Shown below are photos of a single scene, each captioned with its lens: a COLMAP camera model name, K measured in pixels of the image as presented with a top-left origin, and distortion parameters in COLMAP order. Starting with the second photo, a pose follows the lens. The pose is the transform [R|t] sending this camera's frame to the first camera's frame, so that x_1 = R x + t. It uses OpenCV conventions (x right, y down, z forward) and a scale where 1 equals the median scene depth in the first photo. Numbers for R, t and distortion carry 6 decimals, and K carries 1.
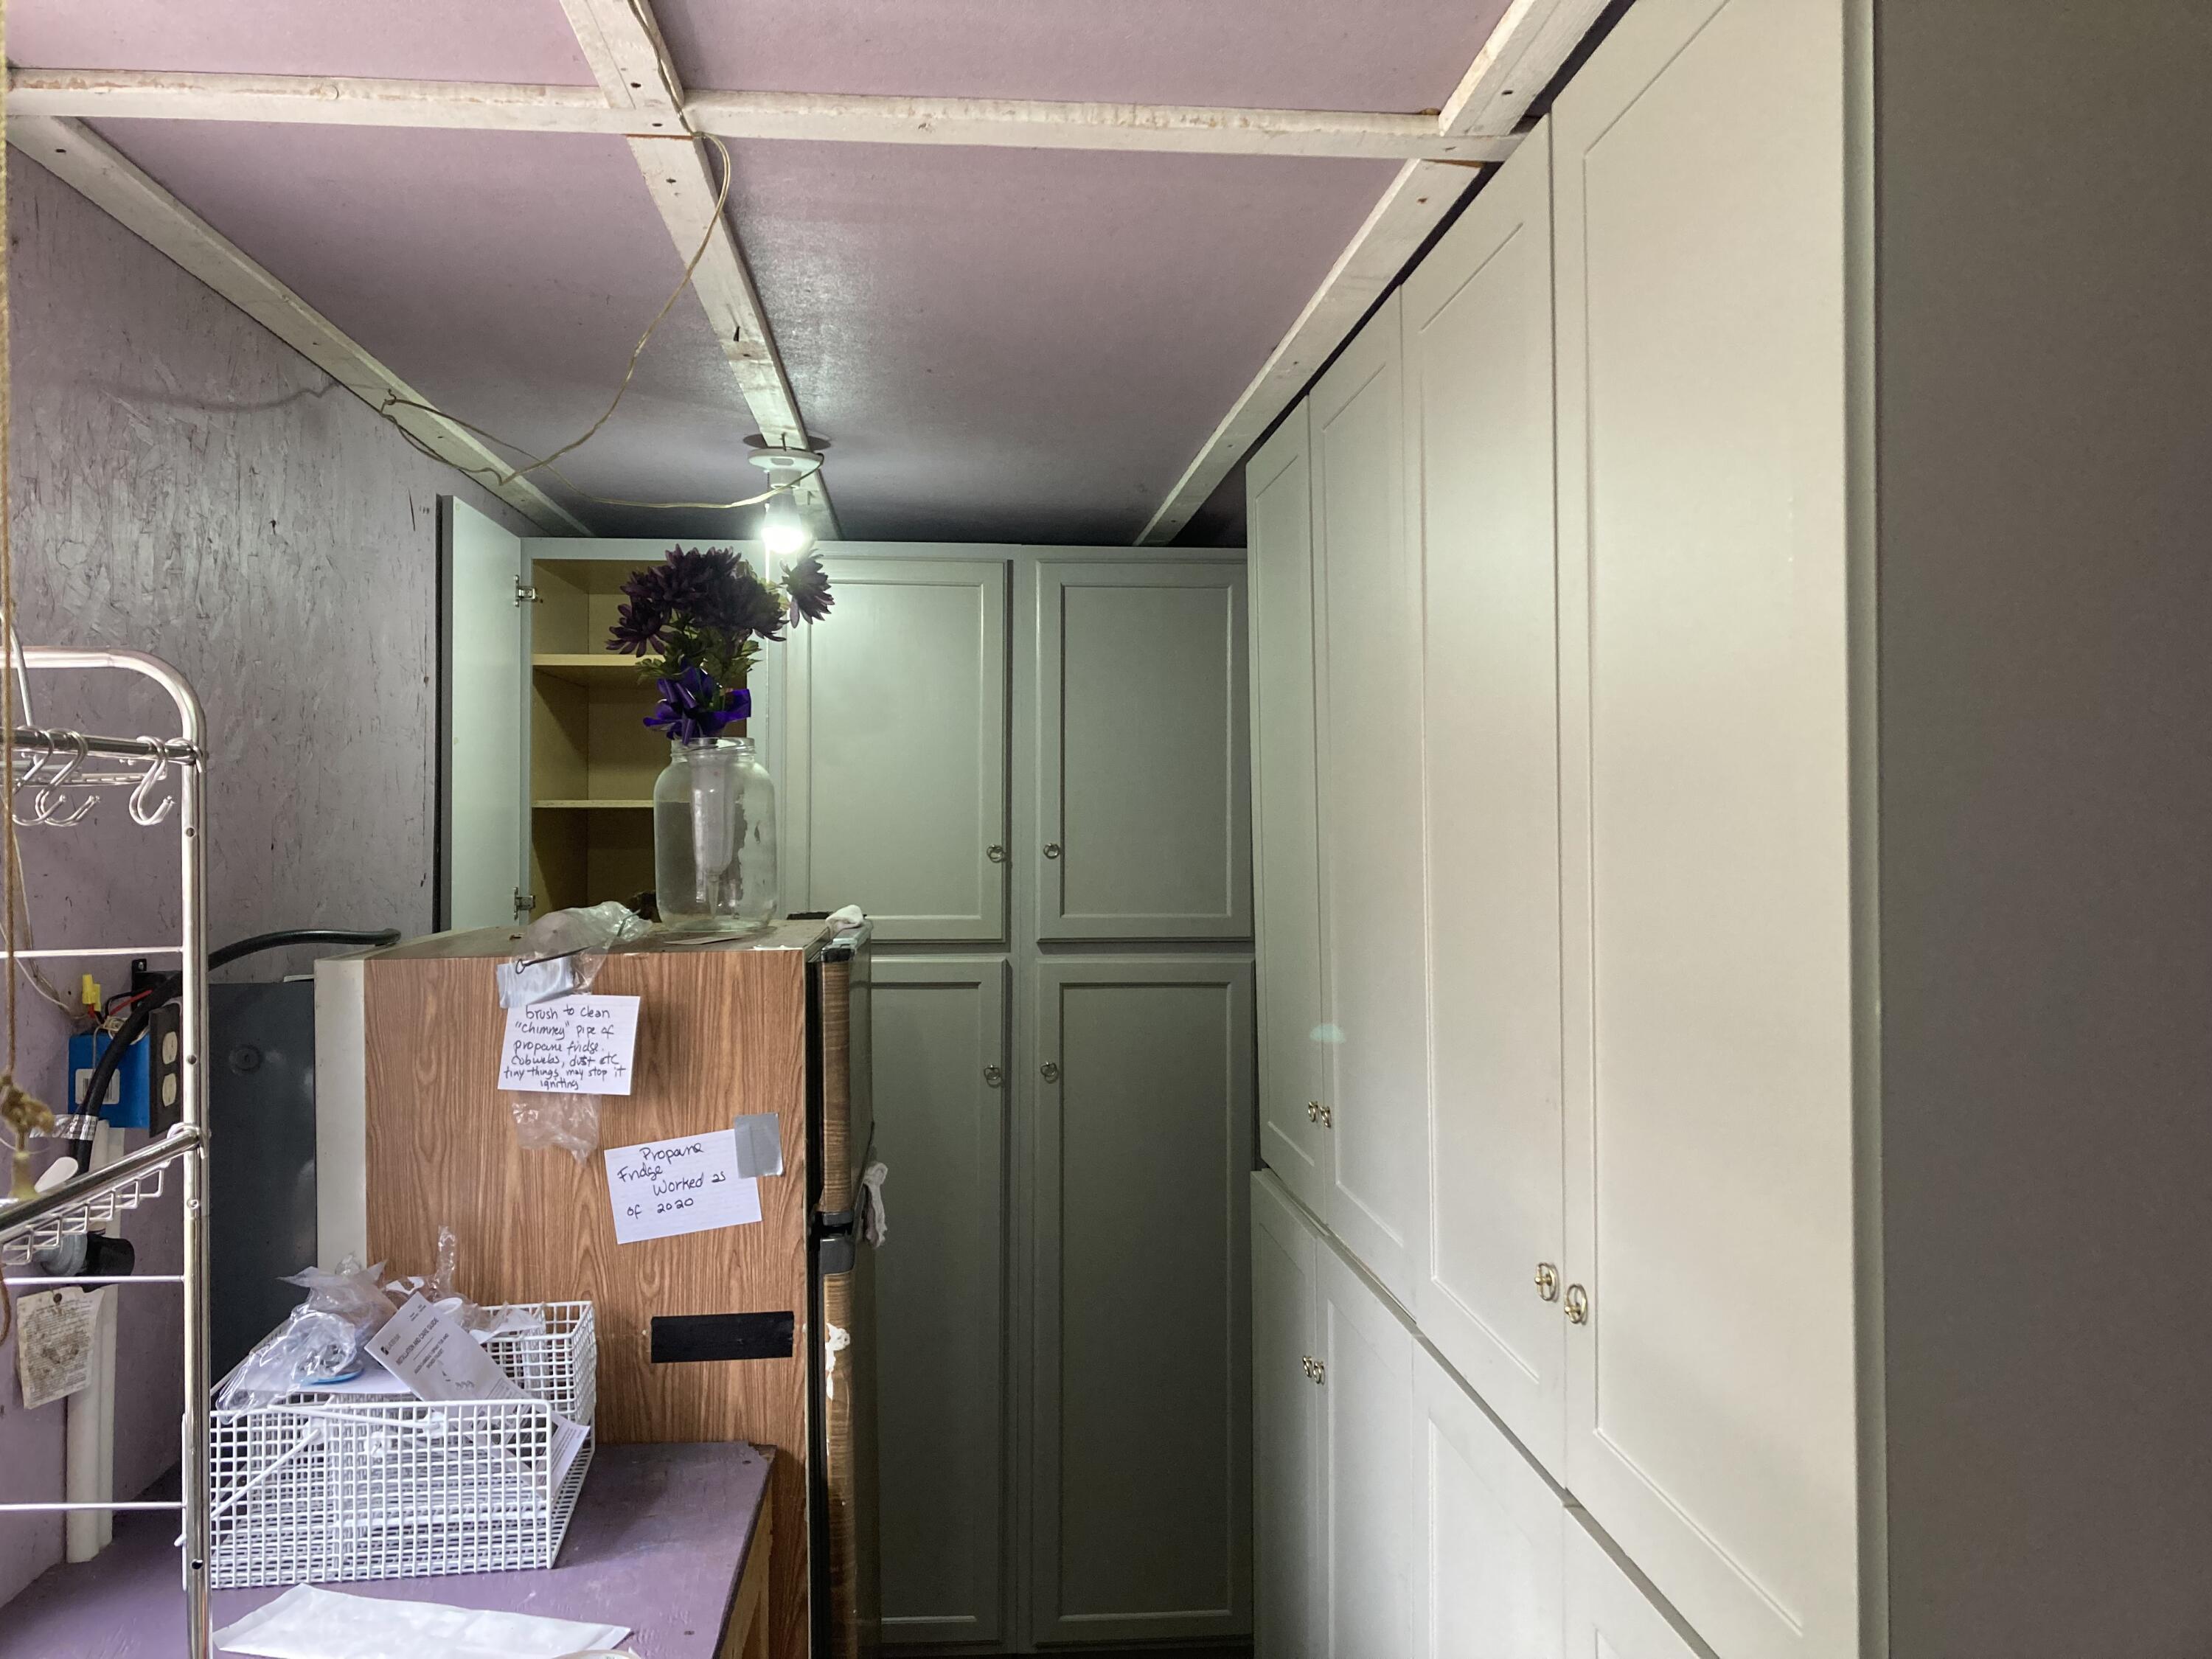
lens RADIAL K [[1849.5, 0, 1102.8], [0, 1849.5, 817.5], [0, 0, 1]] dist [0.006235, 0.012296]
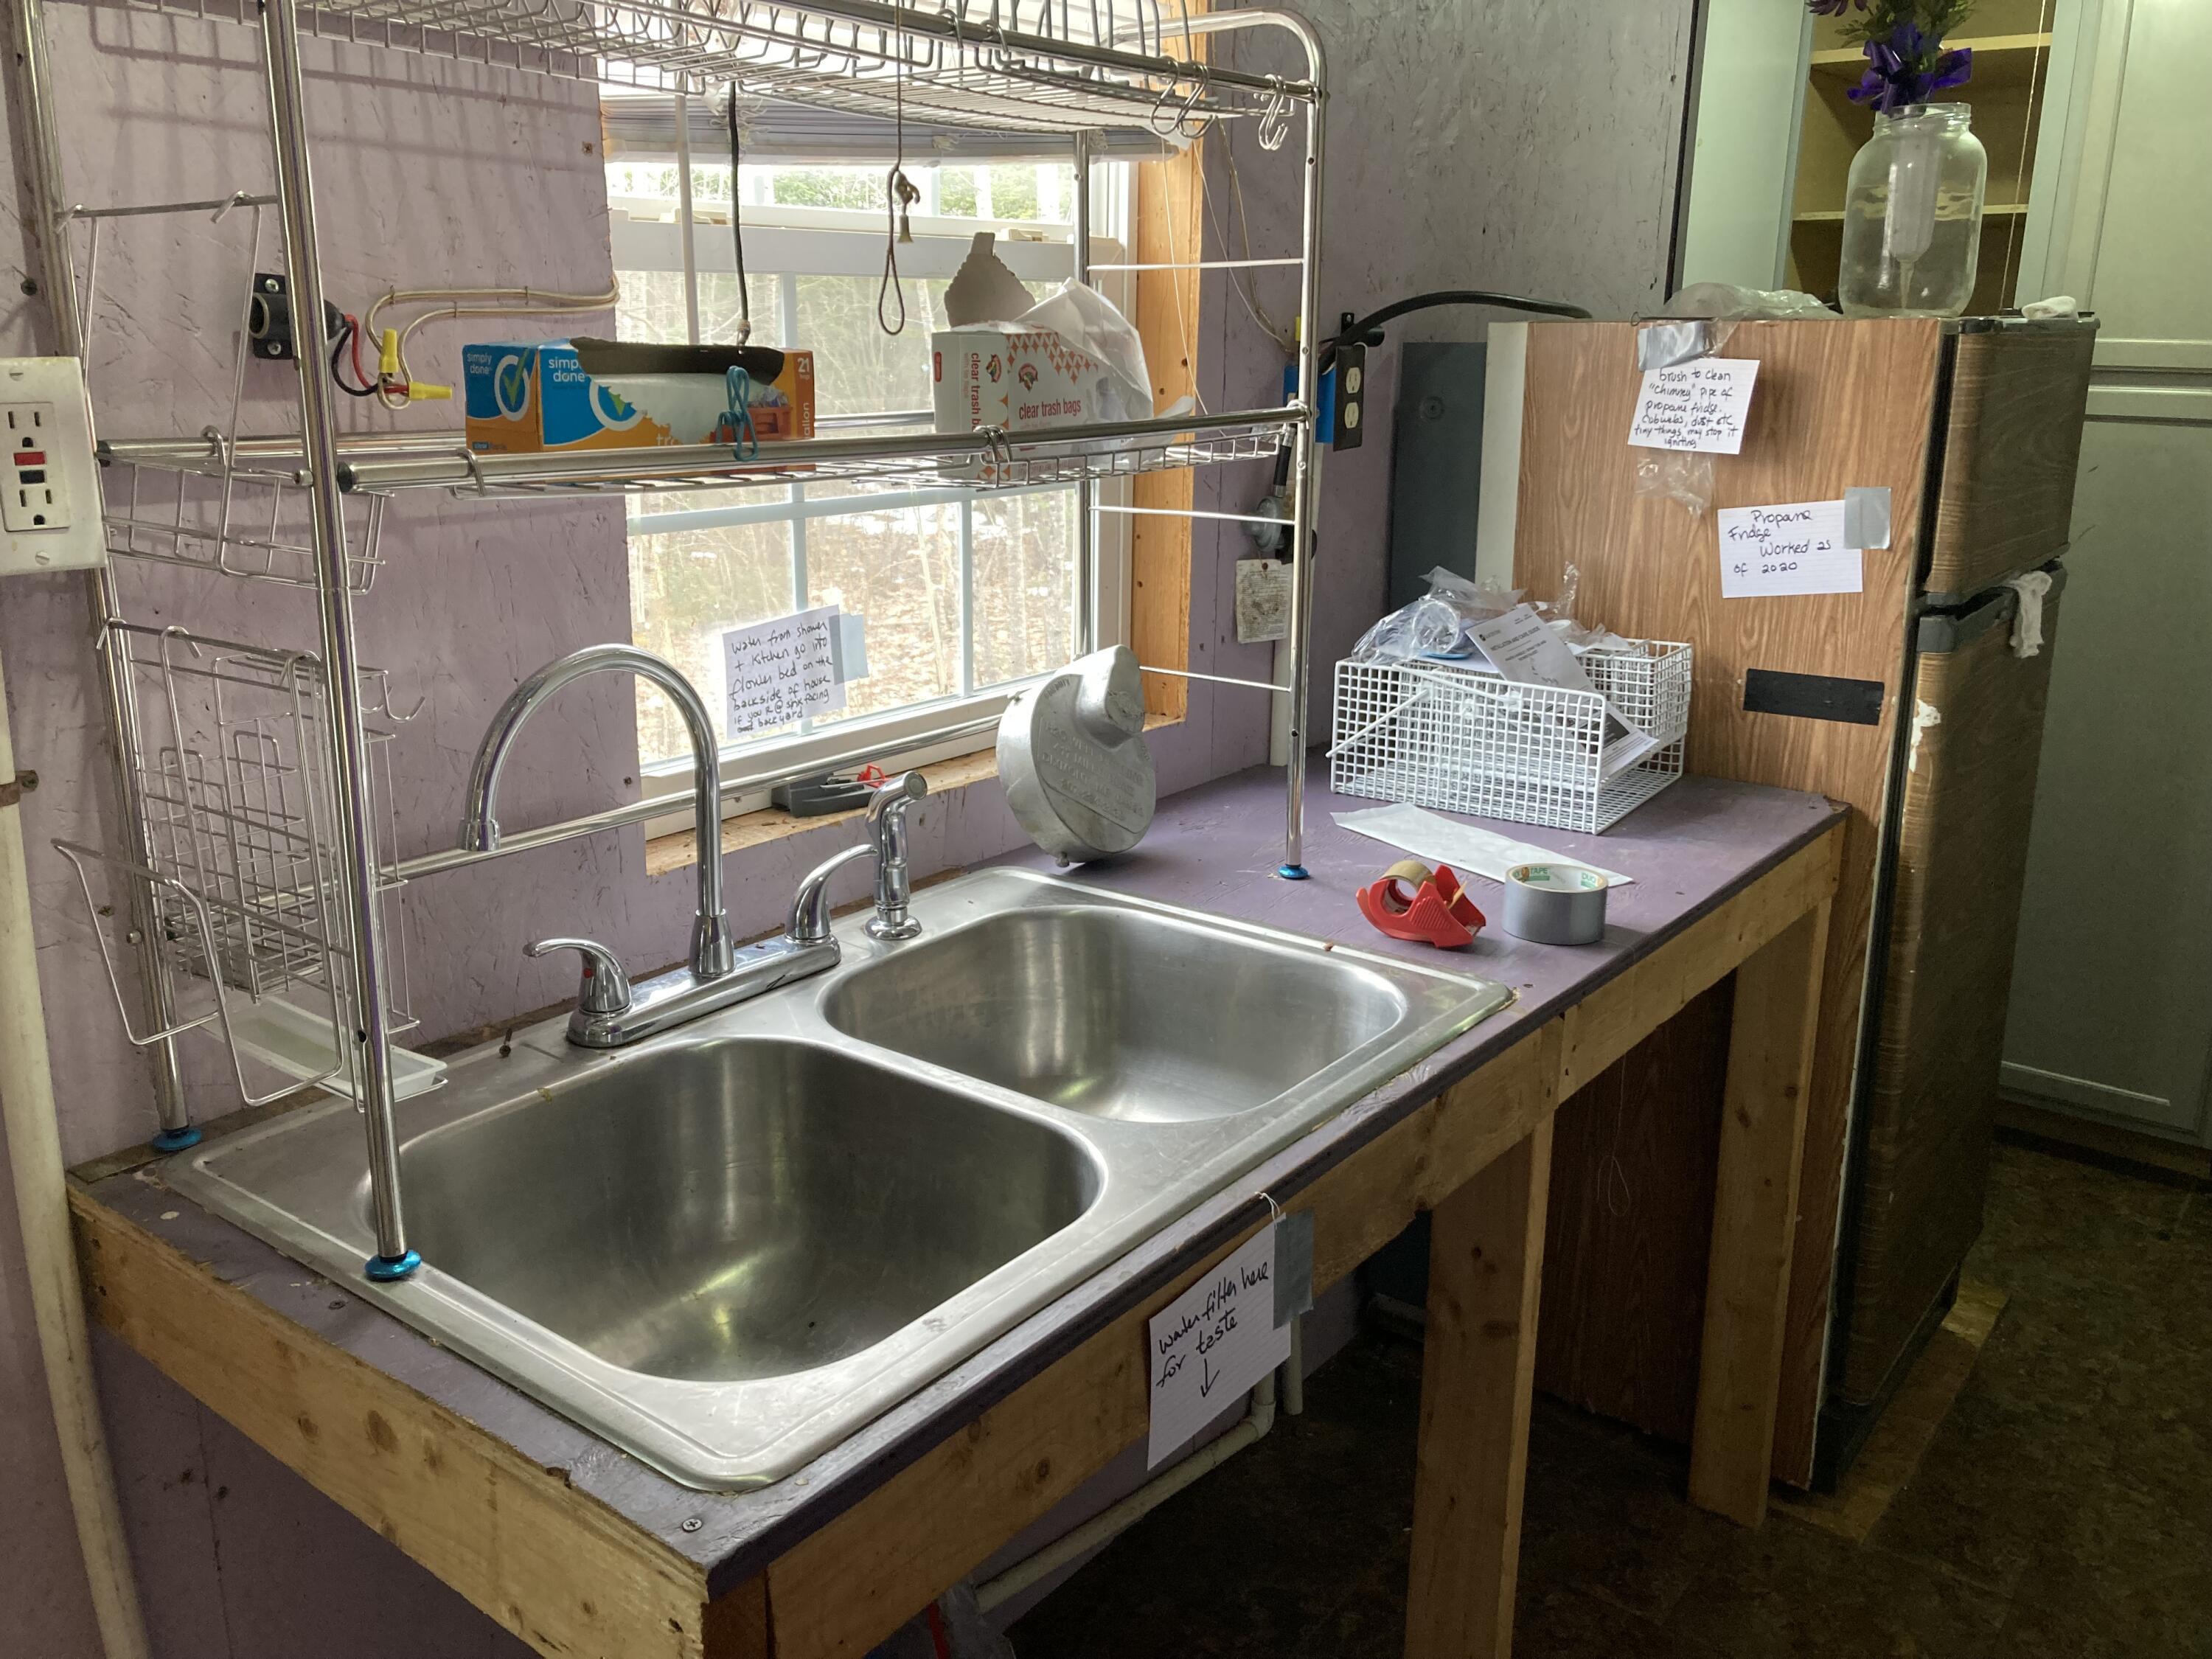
lens RADIAL K [[1849.5, 0, 1104.7], [0, 1849.5, 818.0], [0, 0, 1]] dist [0.006235, 0.012296]
pose [[0.753642, 0.180061, -0.632141, 0.174439], [-0.003873, 0.962945, 0.269671, 0.063868], [0.657274, -0.200786, 0.726413, -0.050990]]
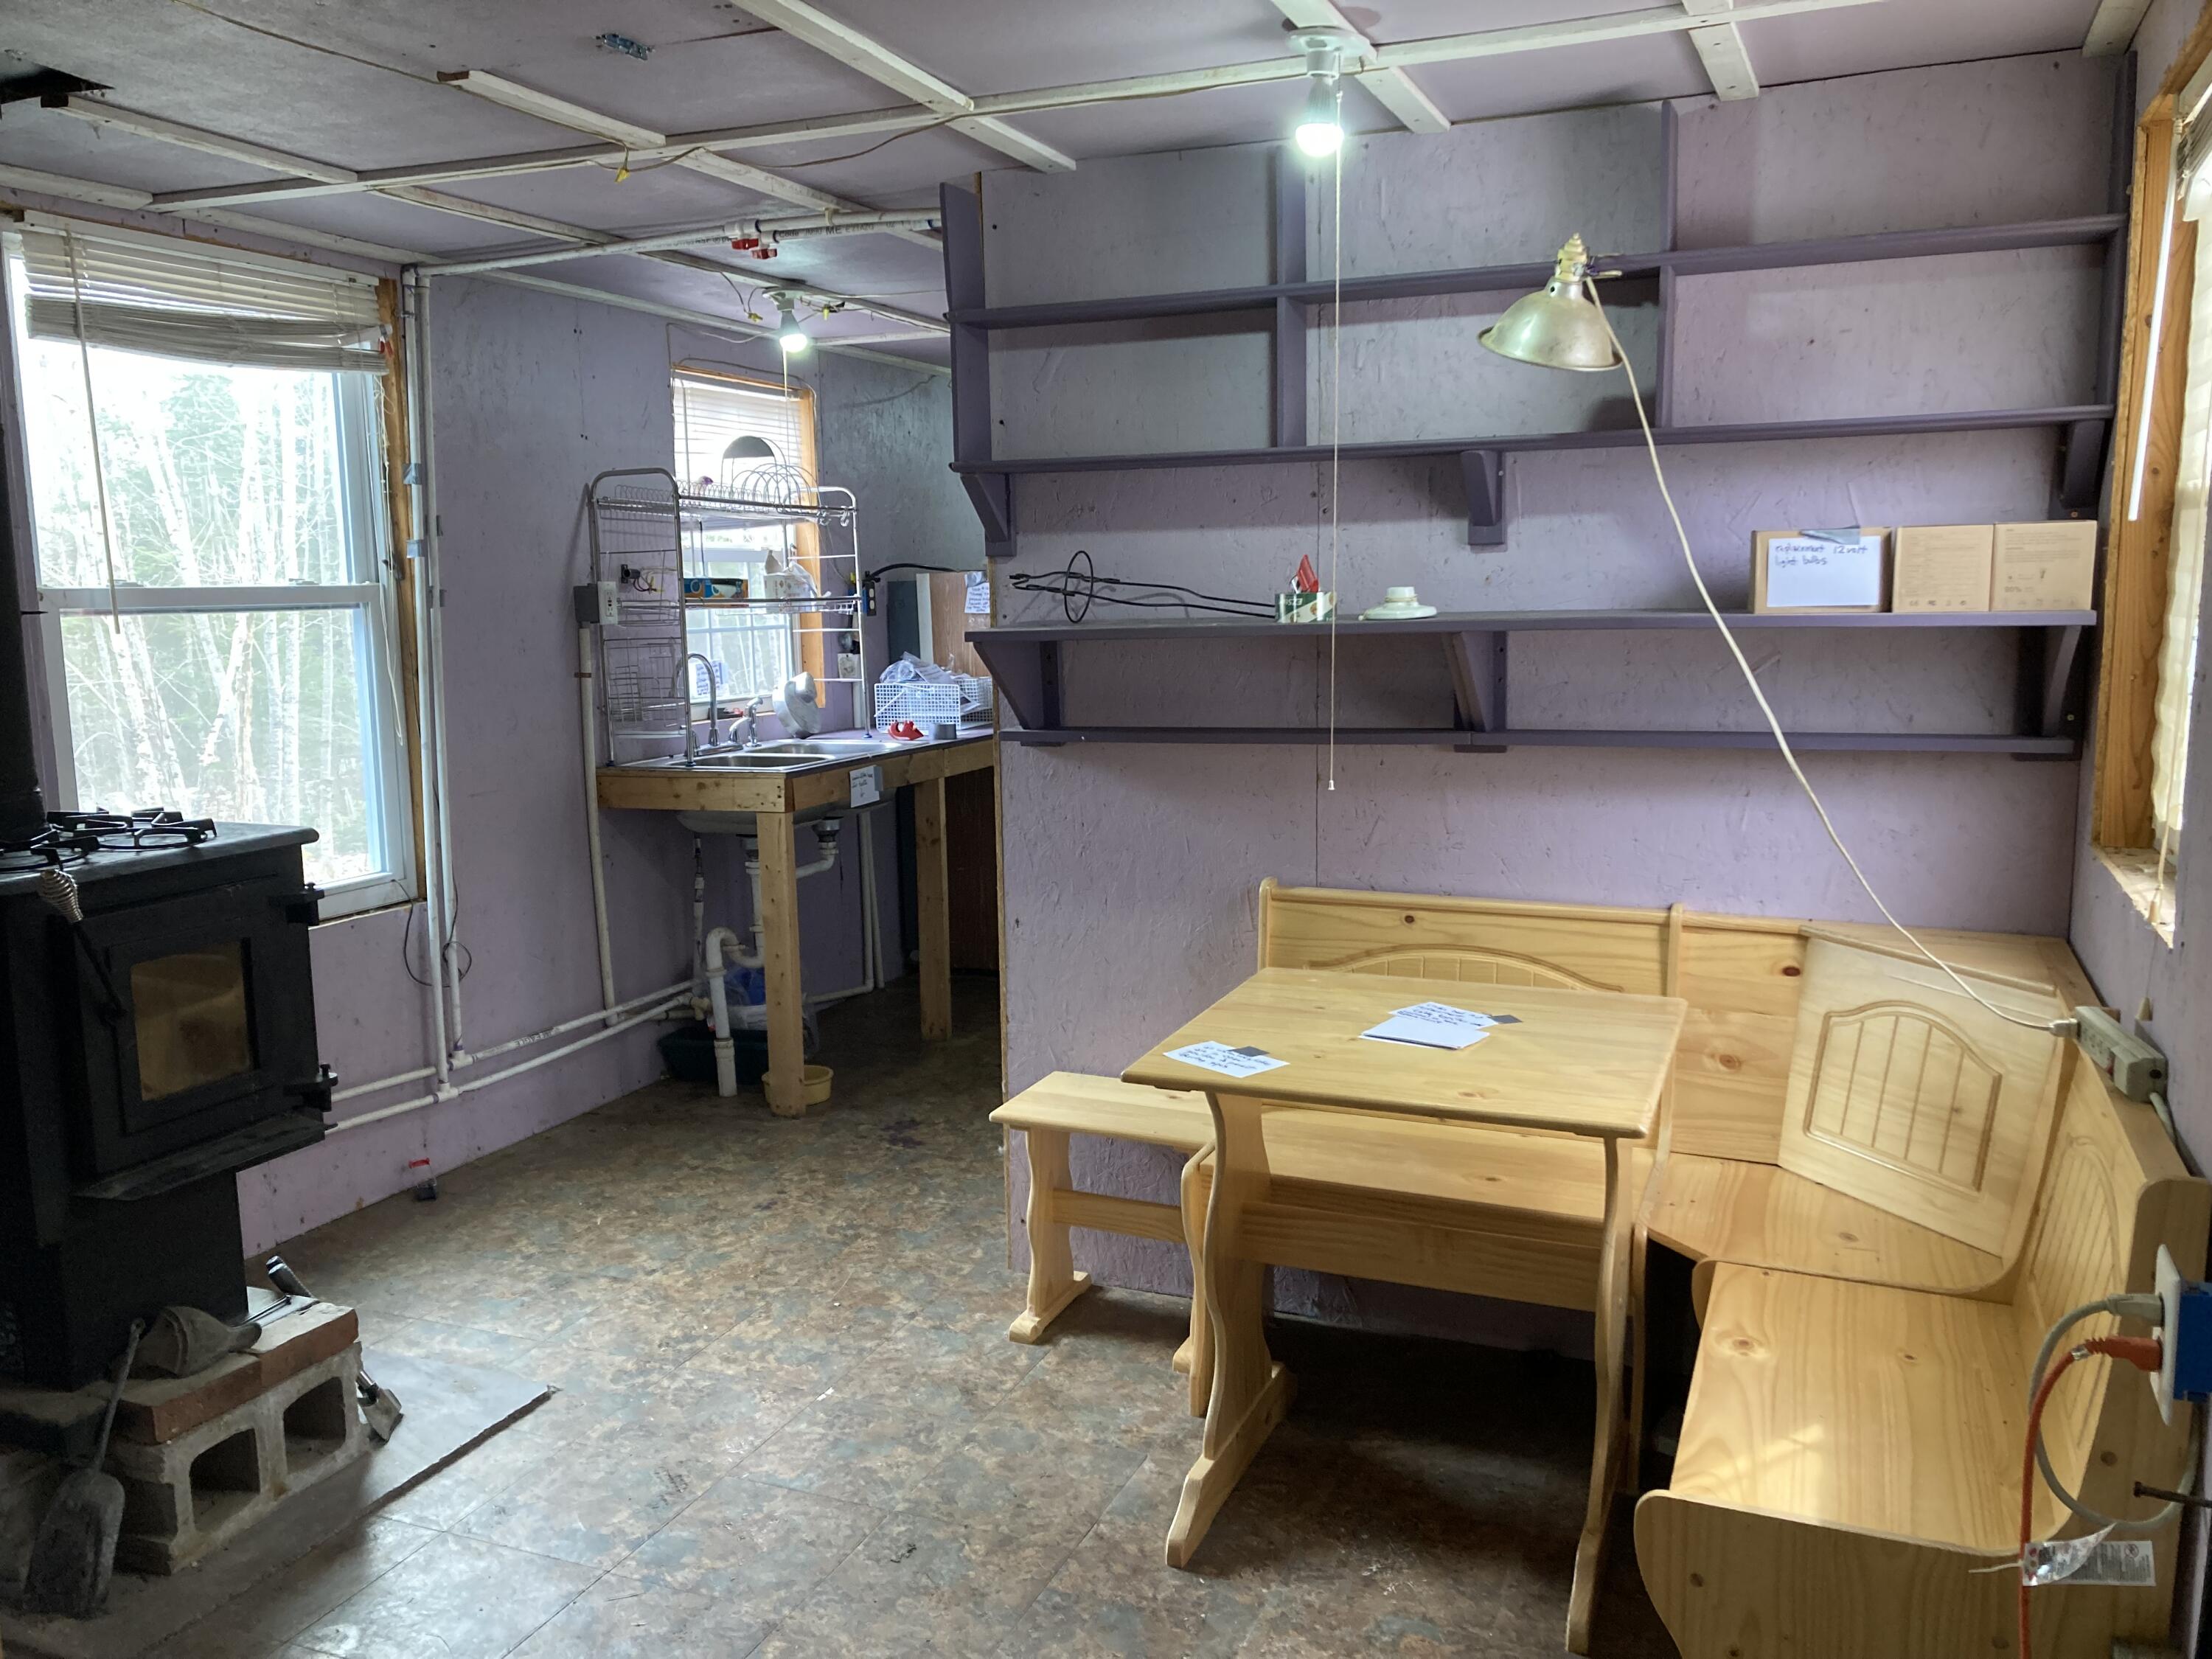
lens RADIAL K [[1849.5, 0, 1124.7], [0, 1849.5, 845.5], [0, 0, 1]] dist [0.006235, 0.012296]
pose [[0.905695, 0.040252, -0.422015, 1.289956], [0.023245, 0.989269, 0.144243, 0.088948], [0.423292, -0.140450, 0.895041, -1.814080]]
